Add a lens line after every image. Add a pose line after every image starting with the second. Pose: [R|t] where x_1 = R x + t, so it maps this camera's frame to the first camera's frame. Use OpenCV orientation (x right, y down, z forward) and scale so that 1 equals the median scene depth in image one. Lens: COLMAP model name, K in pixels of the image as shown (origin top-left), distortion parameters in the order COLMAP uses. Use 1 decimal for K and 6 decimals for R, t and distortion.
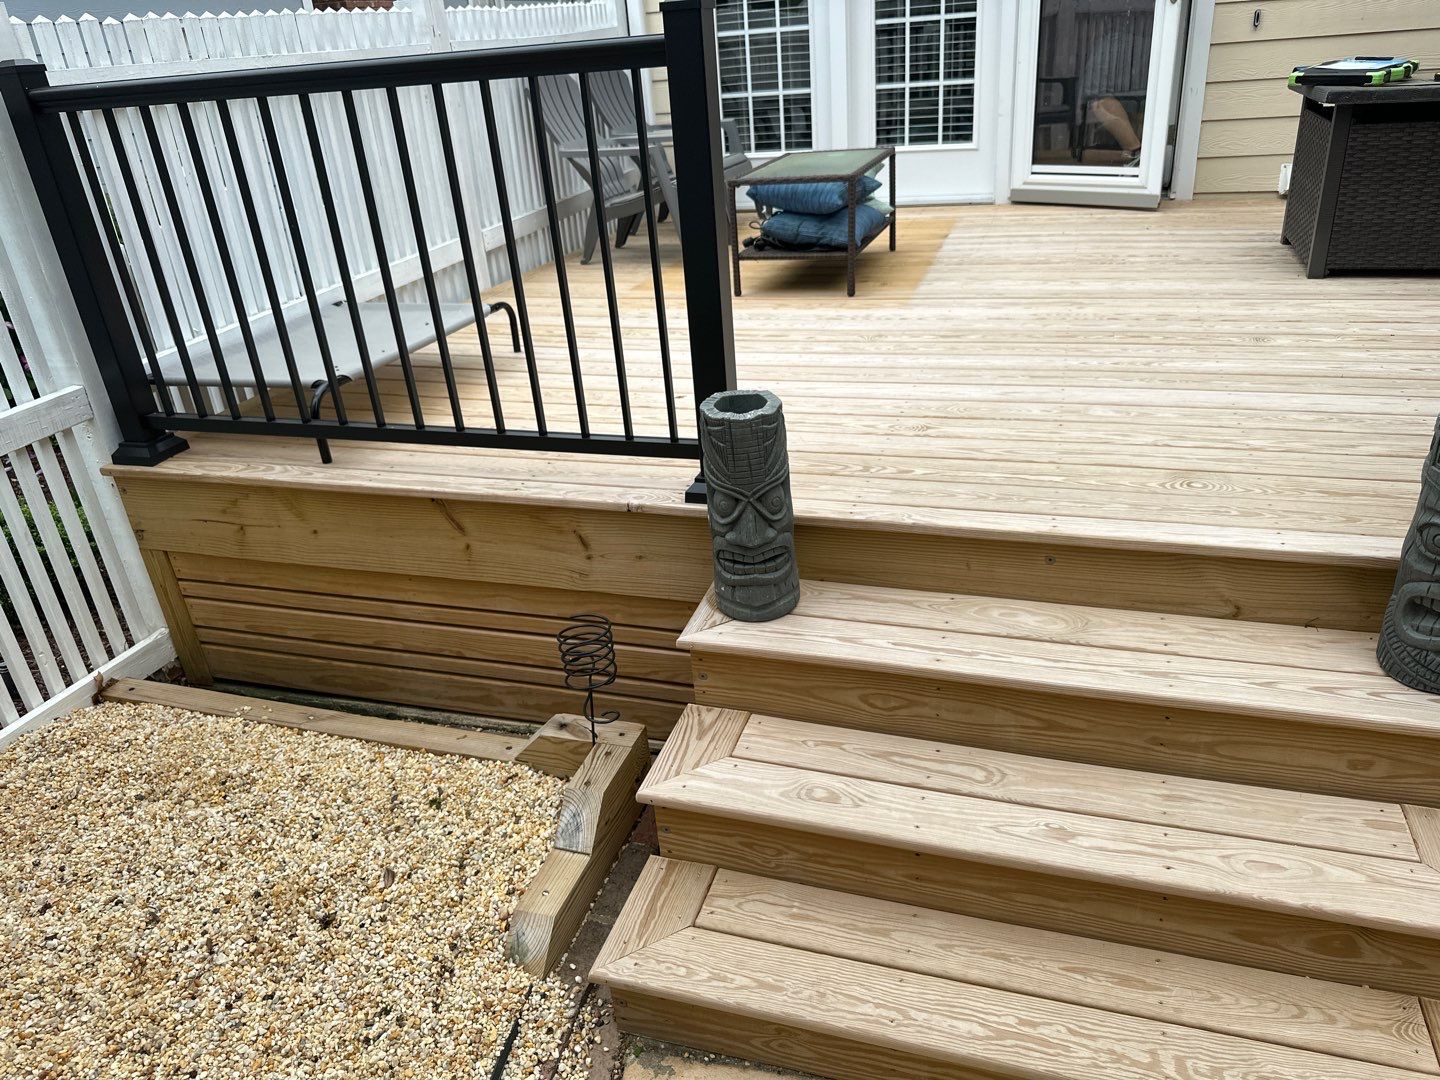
lens RADIAL K [[1025.0, 0, 714.8], [0, 1025.0, 527.5], [0, 0, 1]] dist [0.039612, -0.055499]
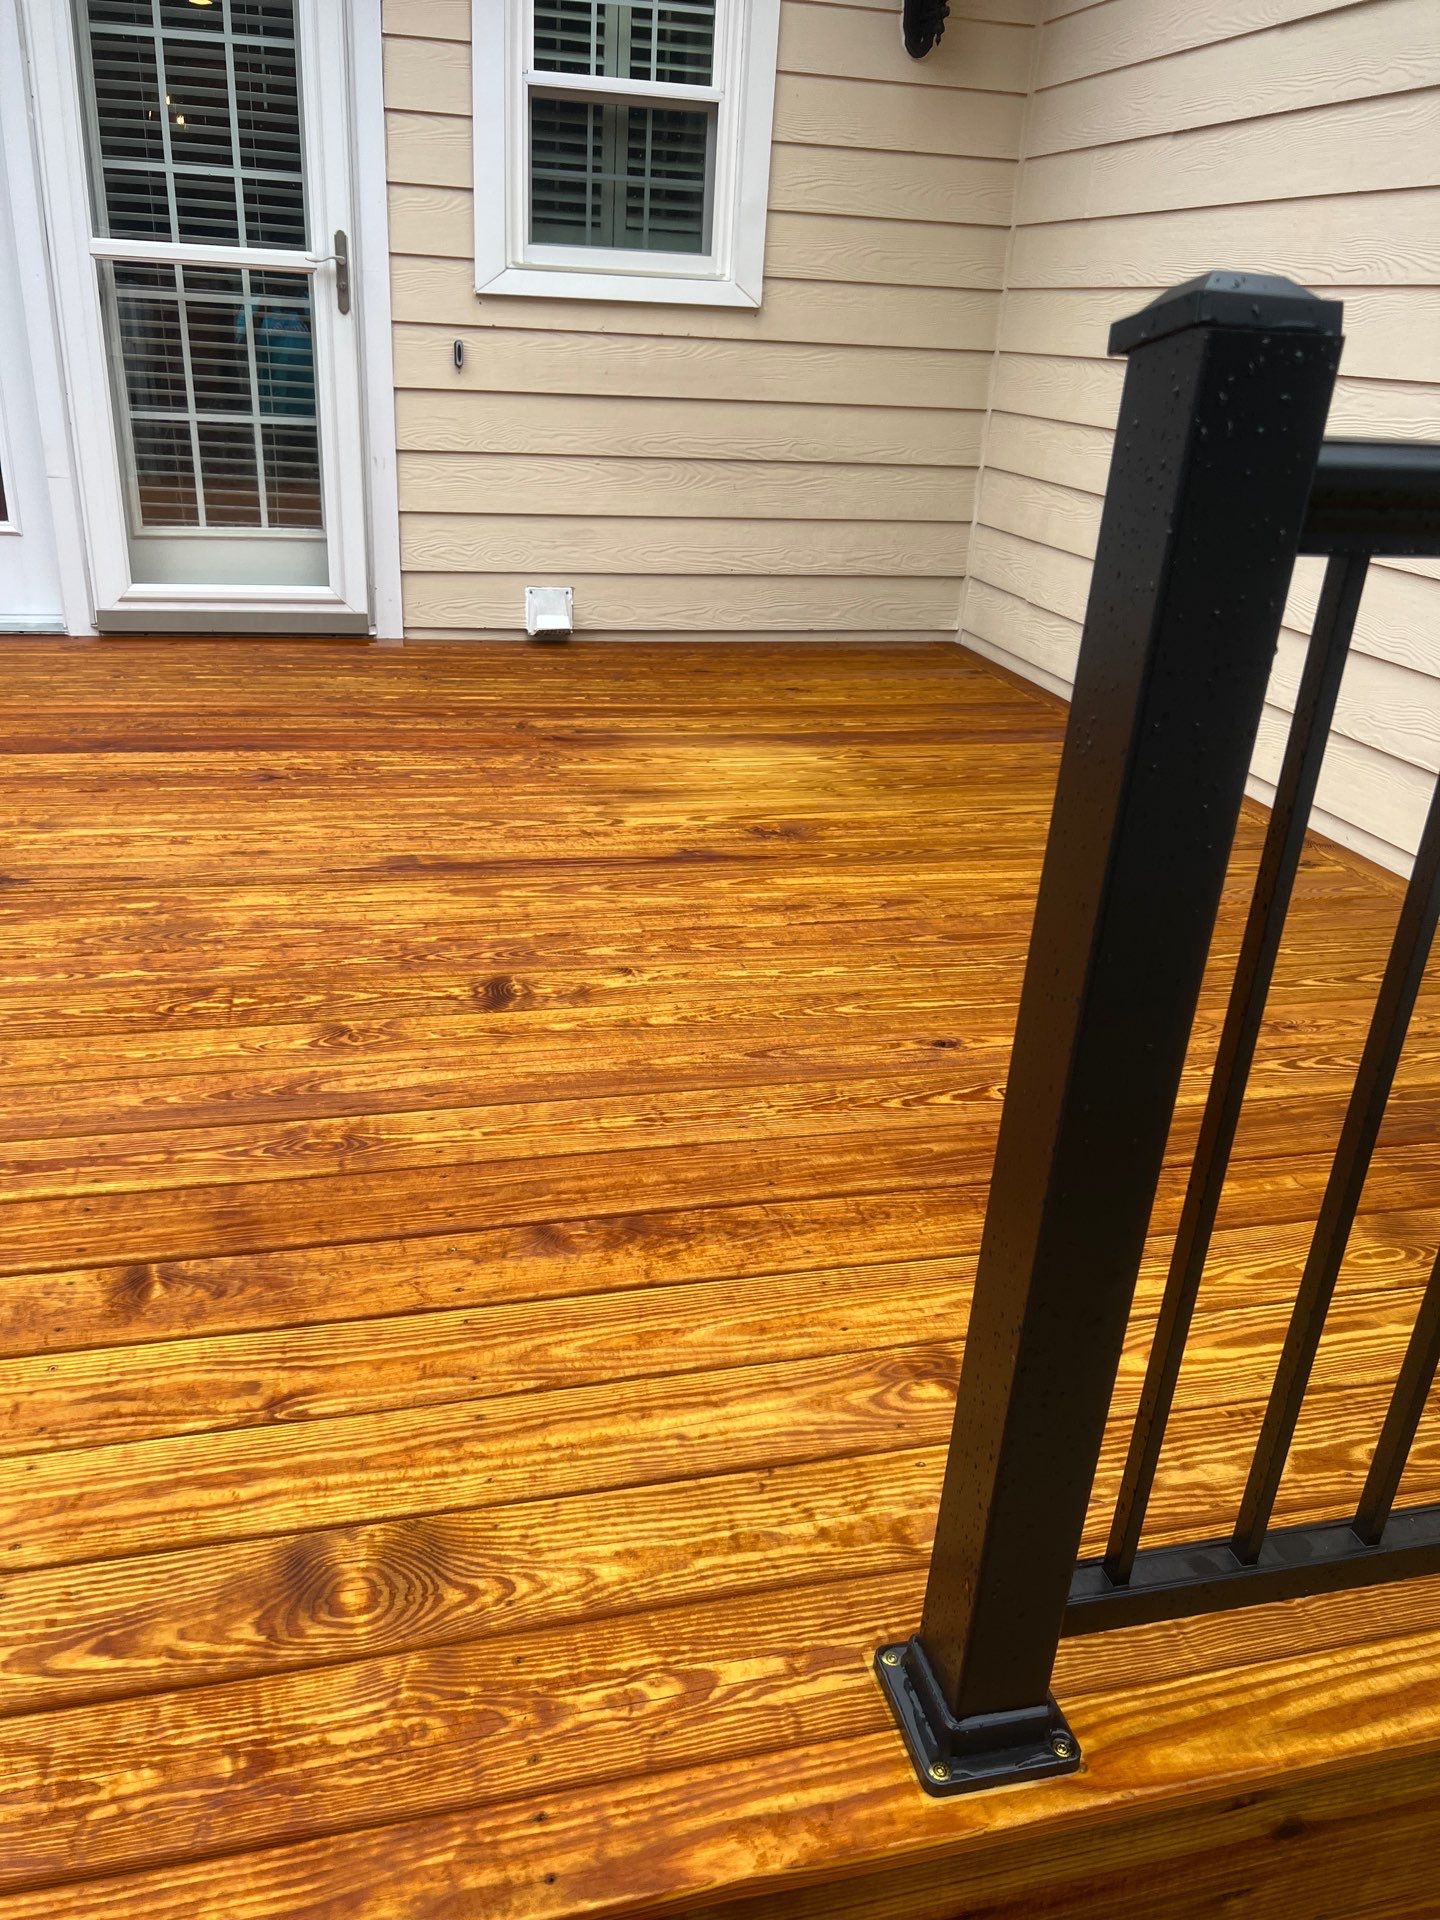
lens RADIAL K [[1451.3, 0, 692.1], [0, 1451.3, 992.0], [0, 0, 1]] dist [0.052833, -0.060957]
pose [[0.841792, -0.118021, 0.526743, 0.269056], [0.124747, 0.991925, 0.022889, -0.231936], [-0.525190, 0.046441, 0.849717, 0.388801]]
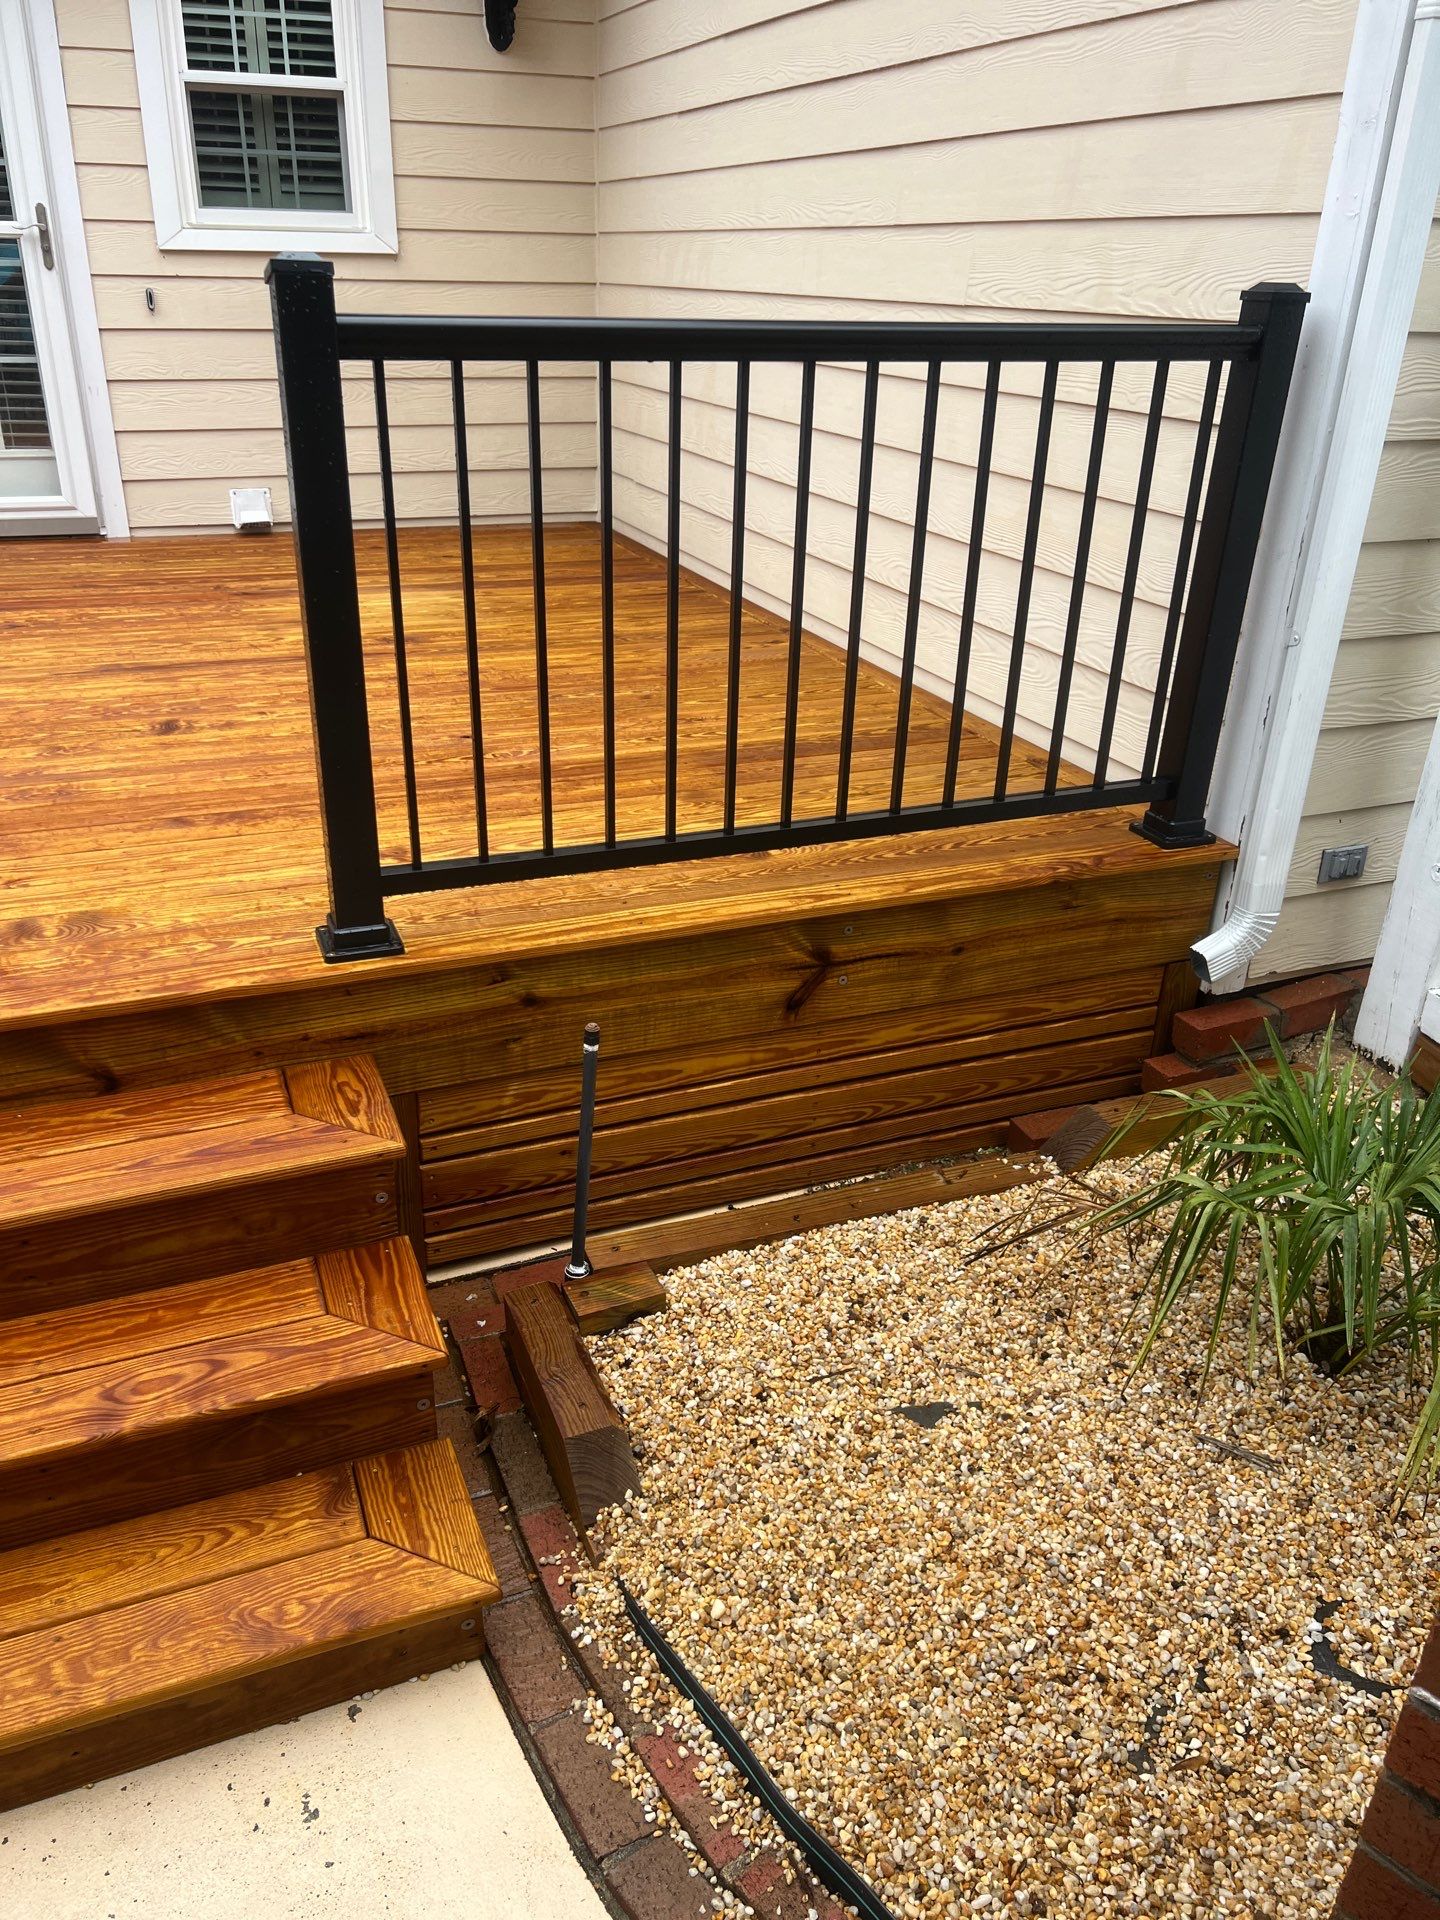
lens RADIAL K [[1451.3, 0, 685.3], [0, 1451.3, 968.6], [0, 0, 1]] dist [0.052833, -0.060957]
pose [[0.769250, -0.198334, 0.607386, 0.140765], [0.203134, 0.977197, 0.061823, 0.011435], [-0.605797, 0.075824, 0.791998, -0.137199]]
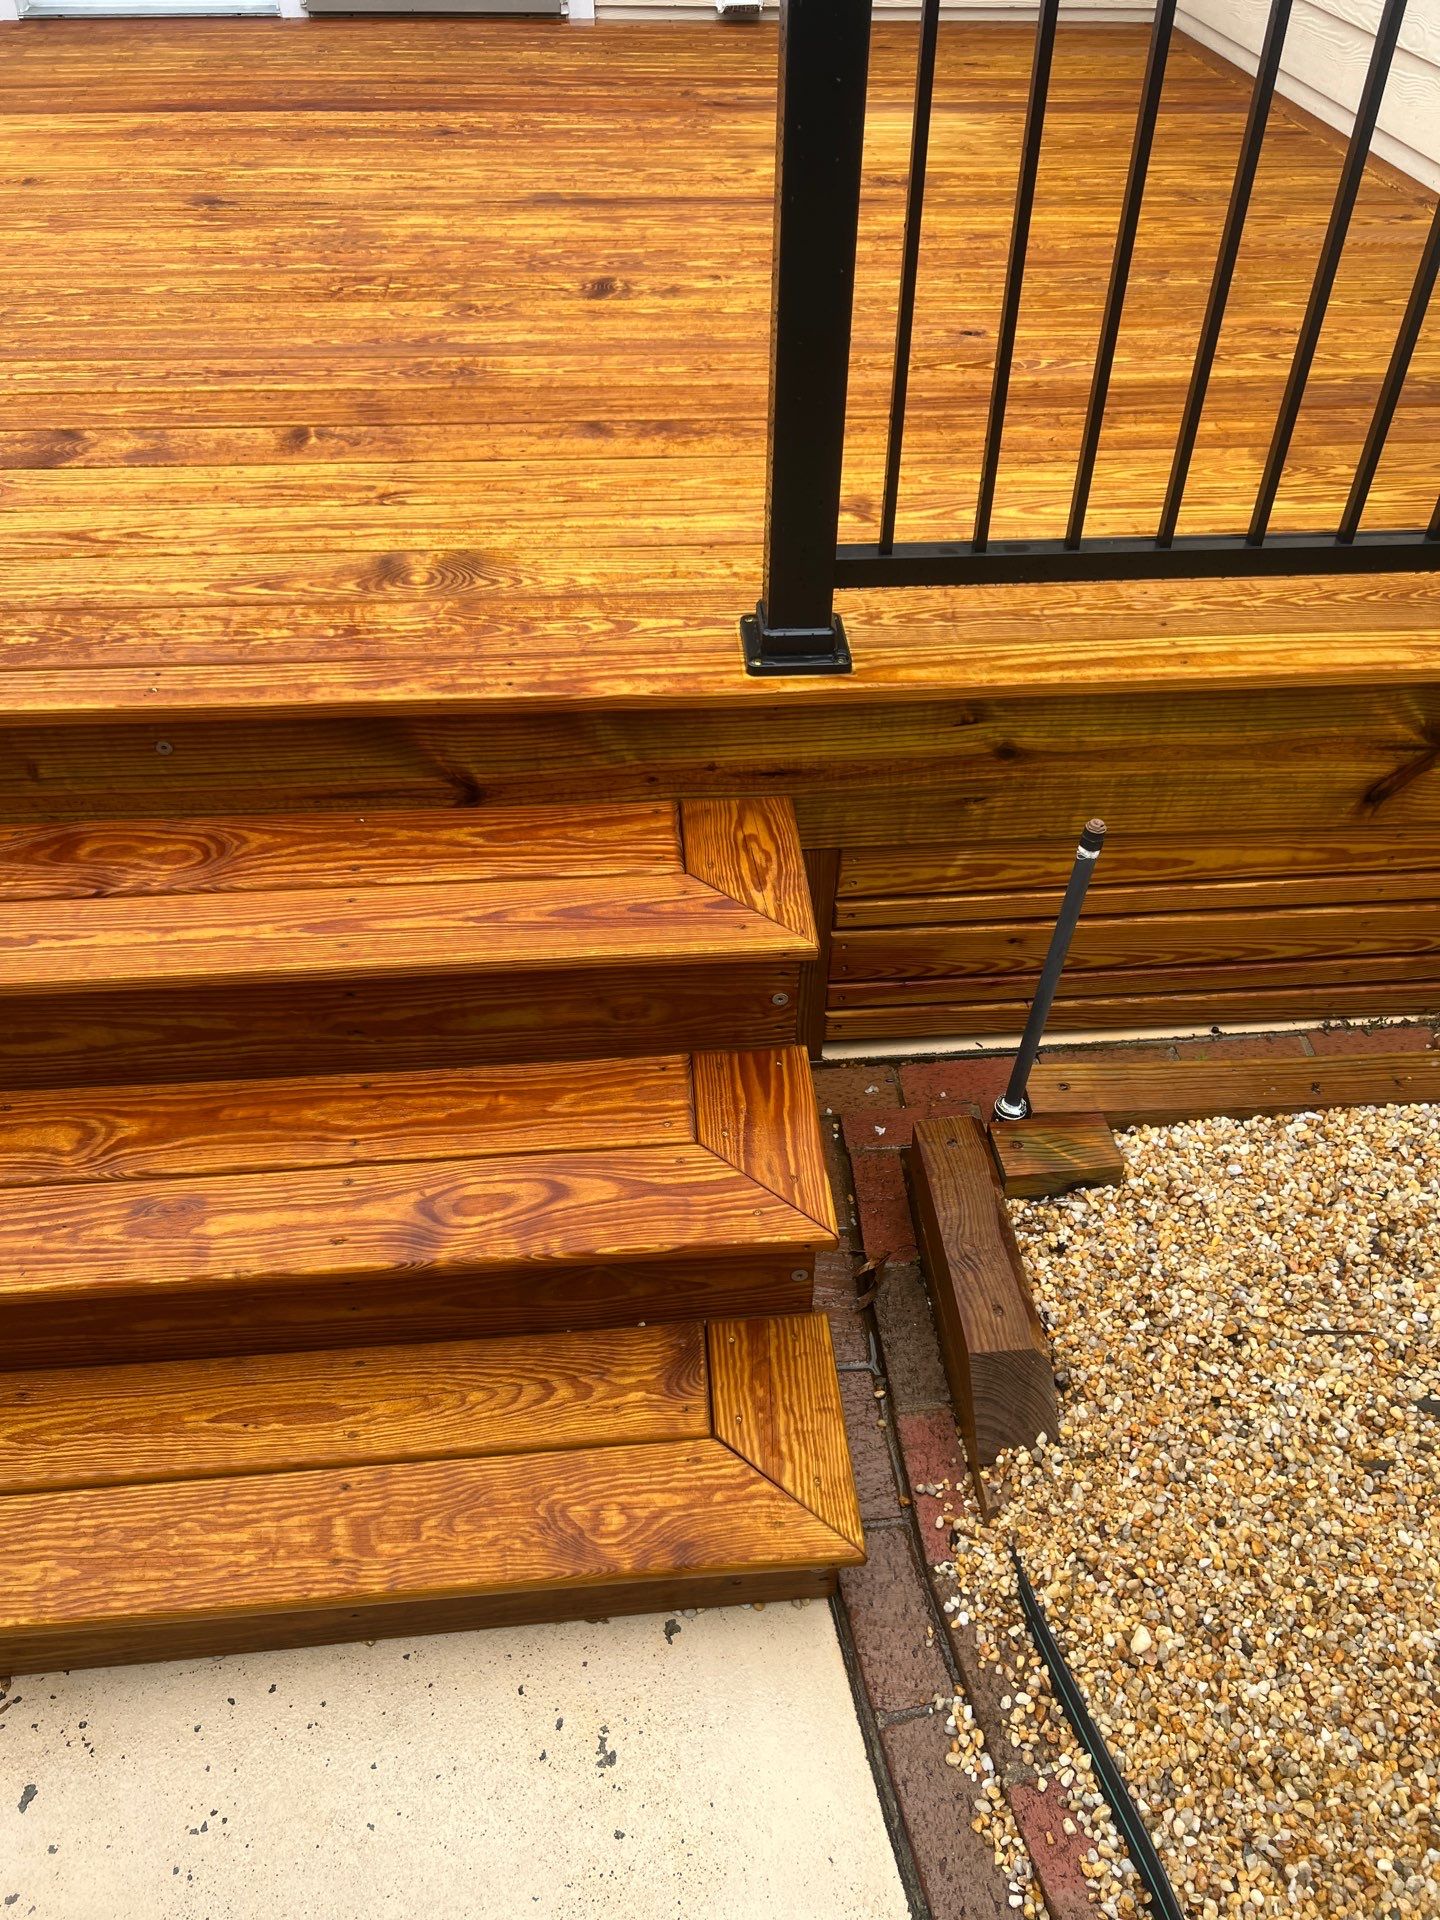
lens RADIAL K [[1451.3, 0, 742.7], [0, 1451.3, 969.5], [0, 0, 1]] dist [0.052833, -0.060957]
pose [[0.914579, -0.200053, 0.351461, 0.254344], [0.095490, 0.951328, 0.293012, -0.049182], [-0.392973, -0.234421, 0.889168, 0.087574]]
